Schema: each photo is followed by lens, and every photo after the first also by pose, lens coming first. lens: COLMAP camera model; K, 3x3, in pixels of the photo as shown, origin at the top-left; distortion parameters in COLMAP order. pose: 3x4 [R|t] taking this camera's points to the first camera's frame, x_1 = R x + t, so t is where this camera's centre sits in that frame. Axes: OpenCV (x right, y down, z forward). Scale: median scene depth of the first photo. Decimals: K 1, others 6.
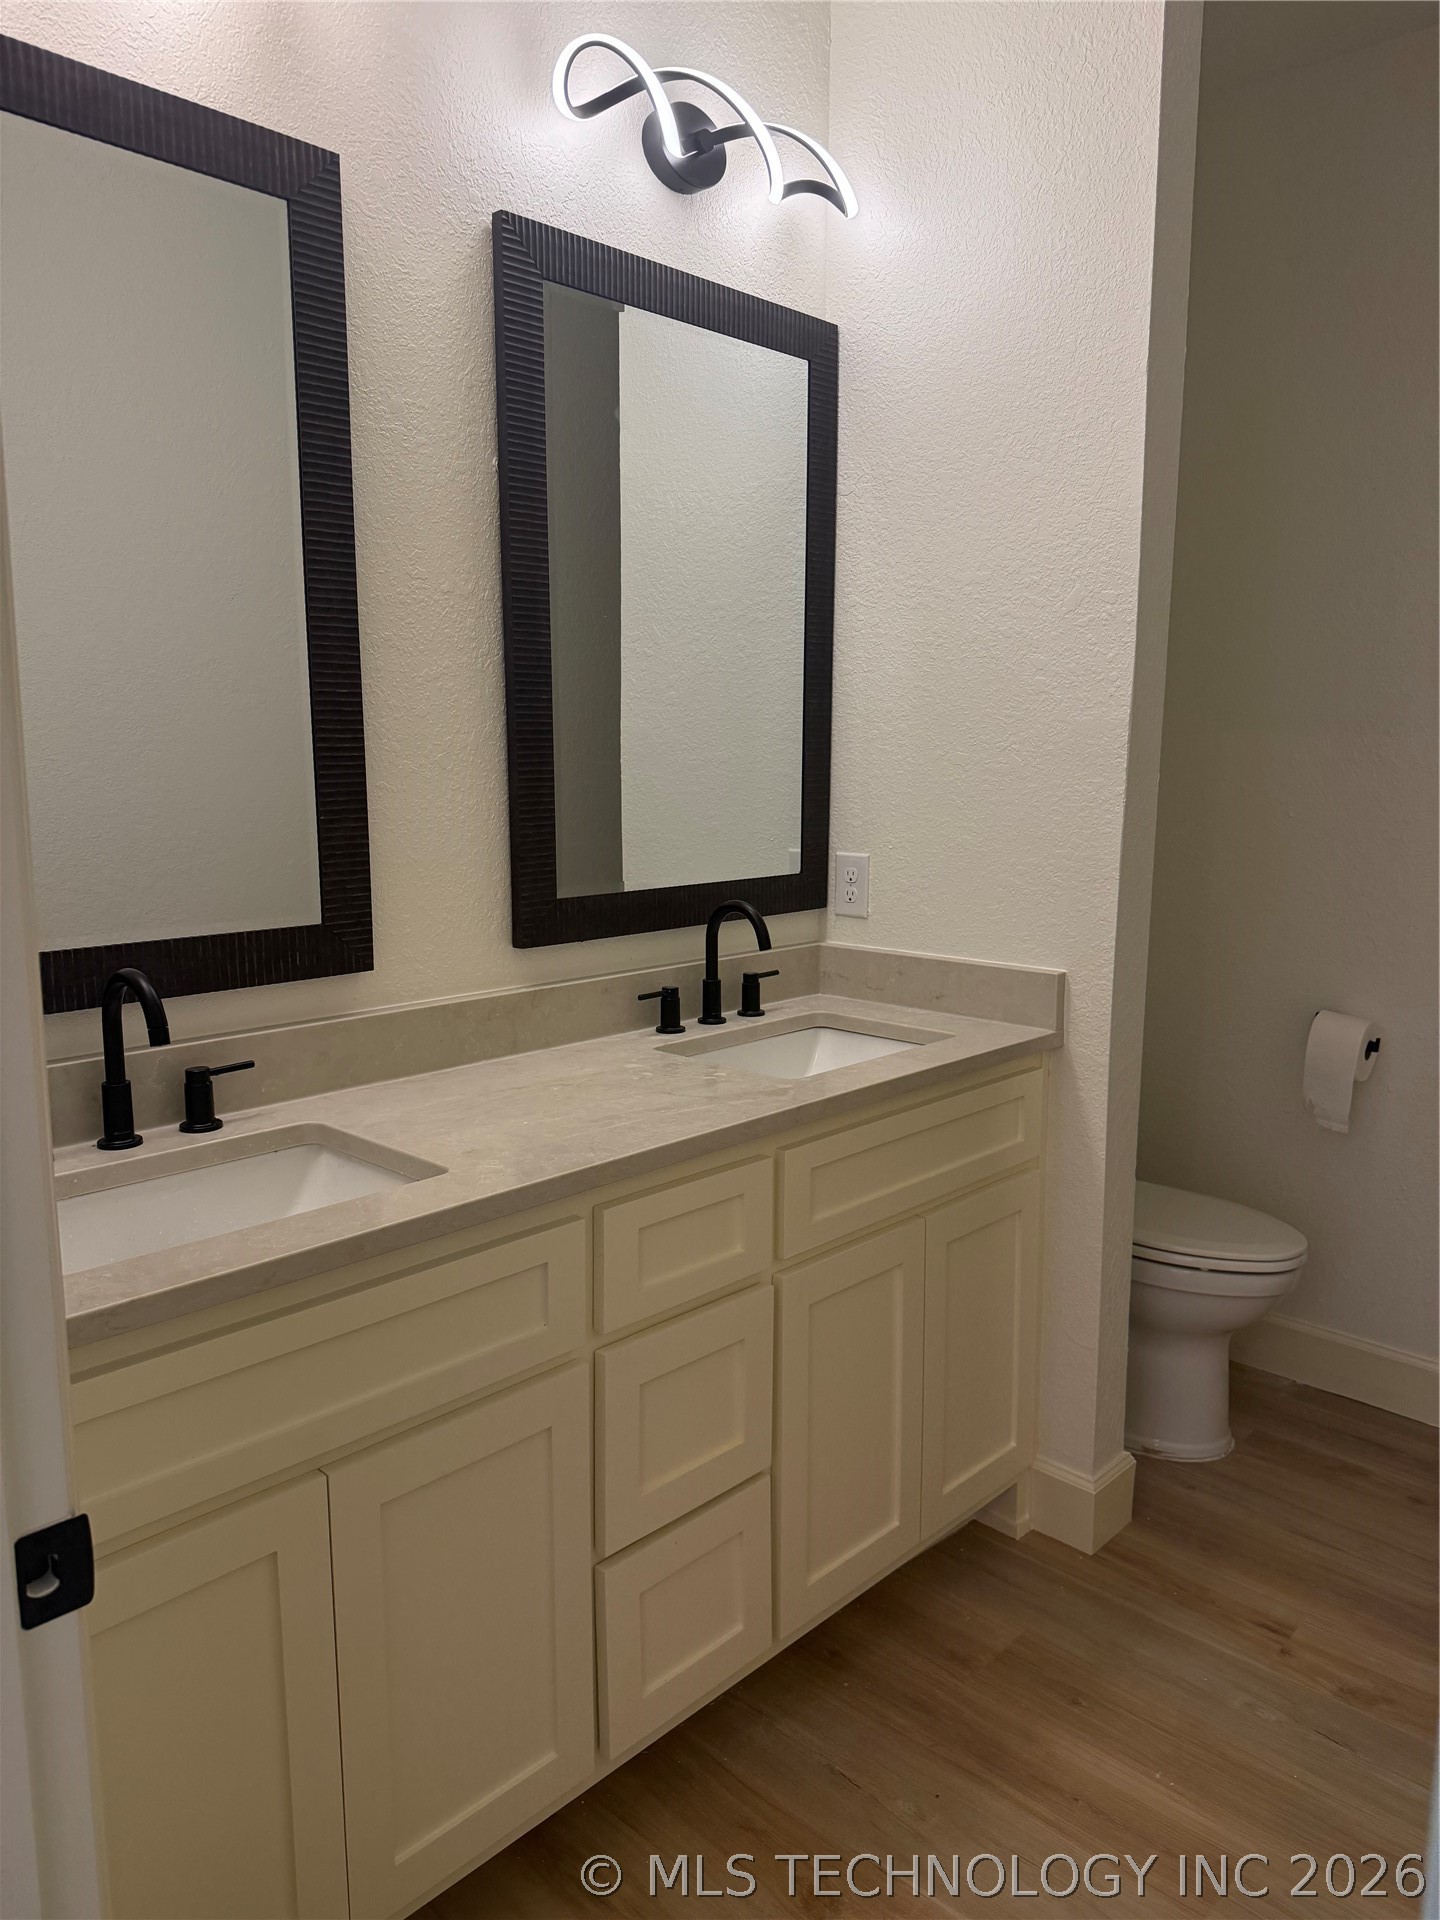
lens RADIAL K [[1359.5, 0, 712.4], [0, 1359.5, 947.7], [0, 0, 1]] dist [0.071920, -0.078830]
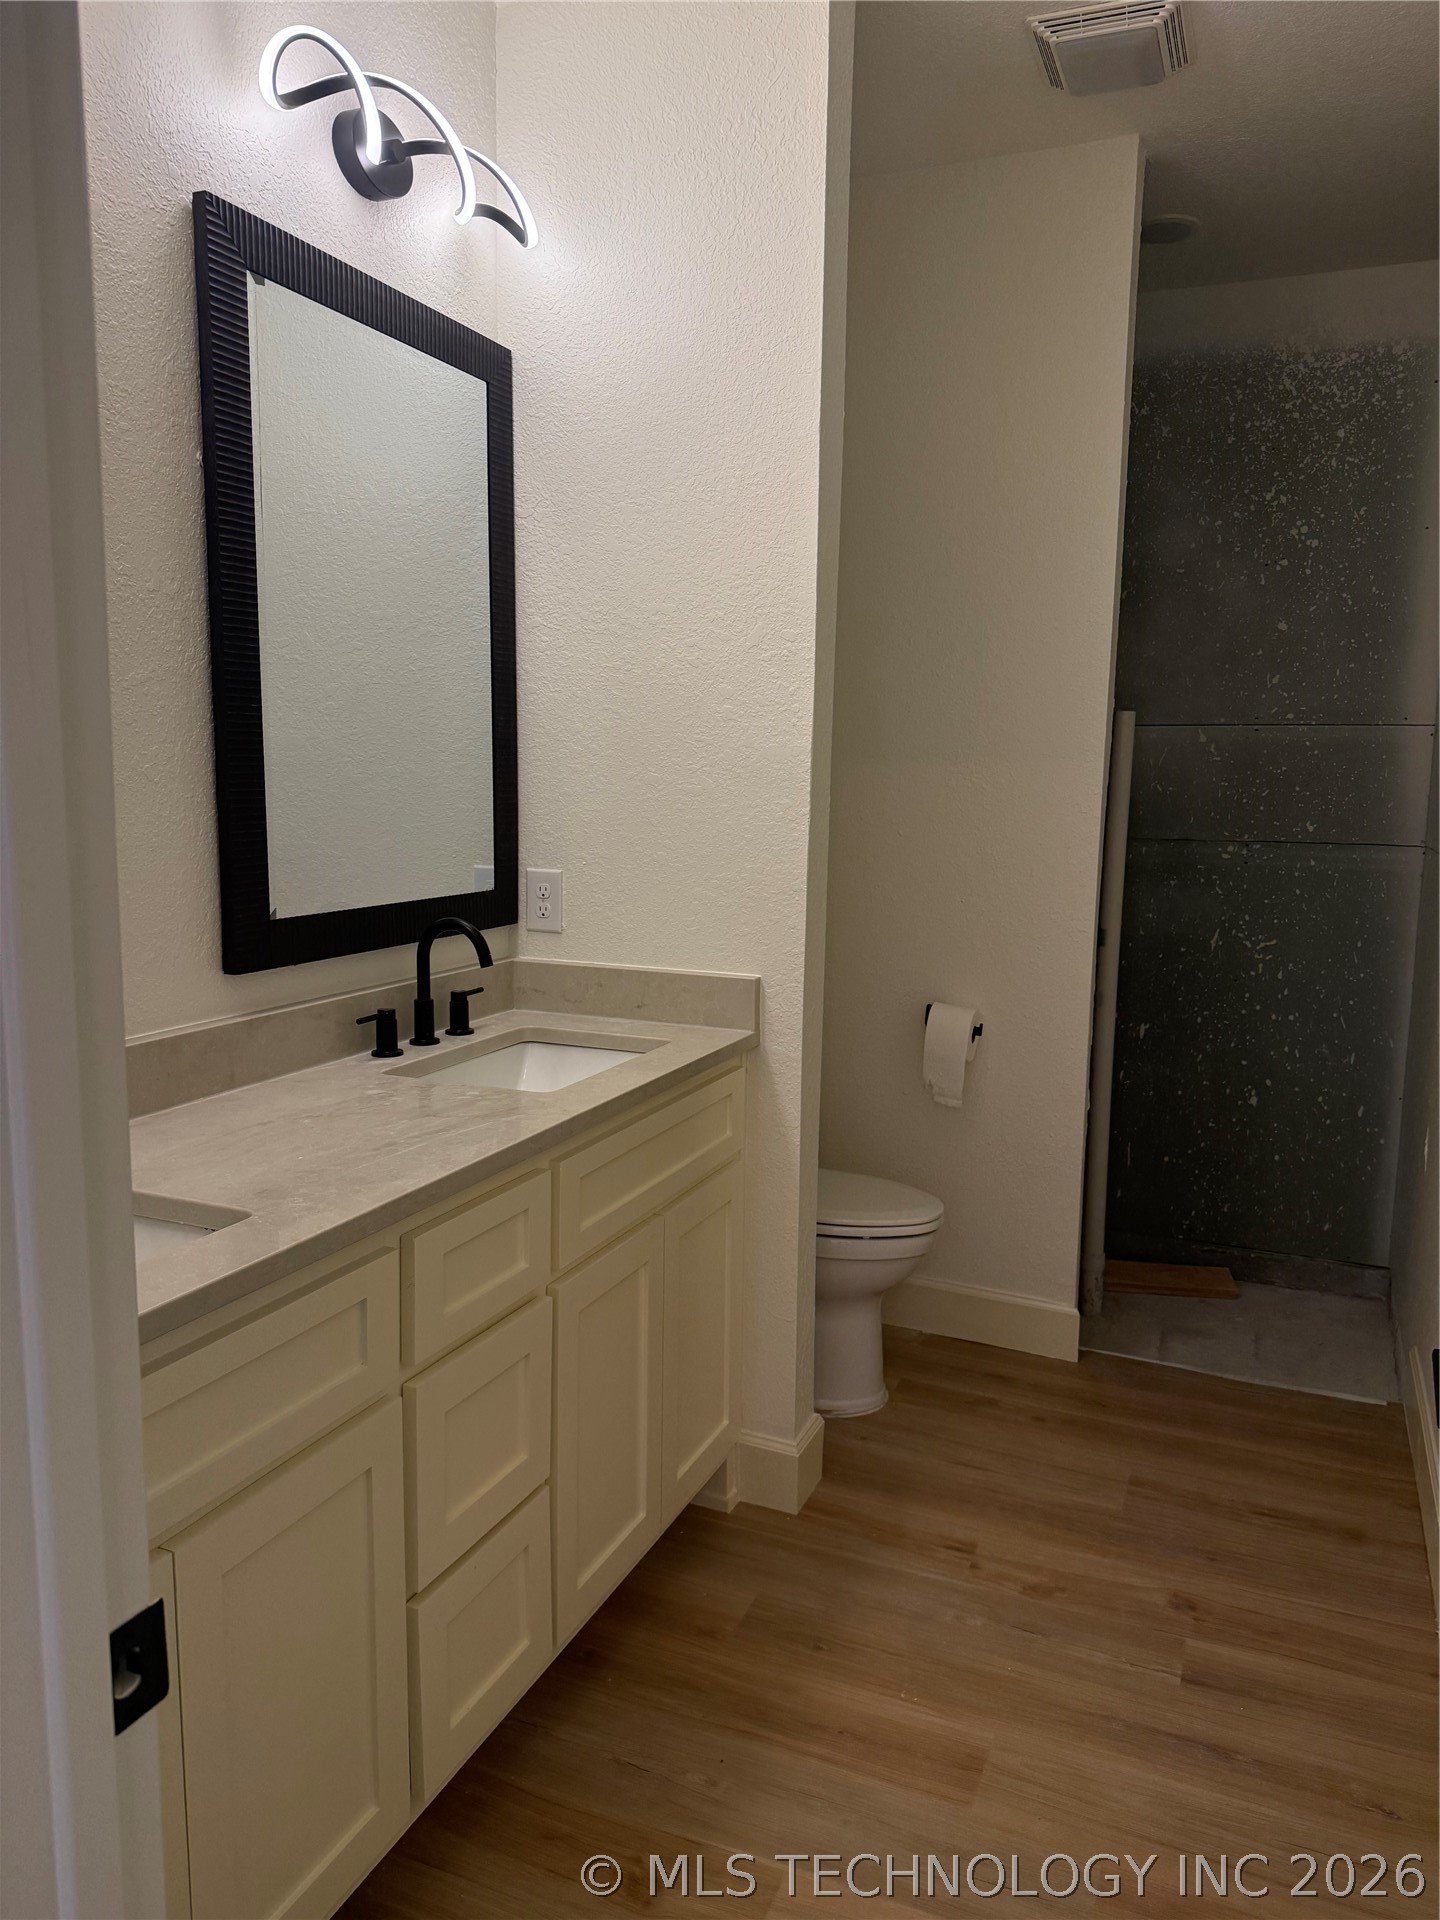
lens RADIAL K [[1359.5, 0, 737.1], [0, 1359.5, 947.0], [0, 0, 1]] dist [0.071920, -0.078830]
pose [[0.934803, -0.031809, 0.353740, -0.143485], [0.035626, 0.999356, -0.004282, -0.002274], [-0.353376, 0.016605, 0.935334, -0.001128]]
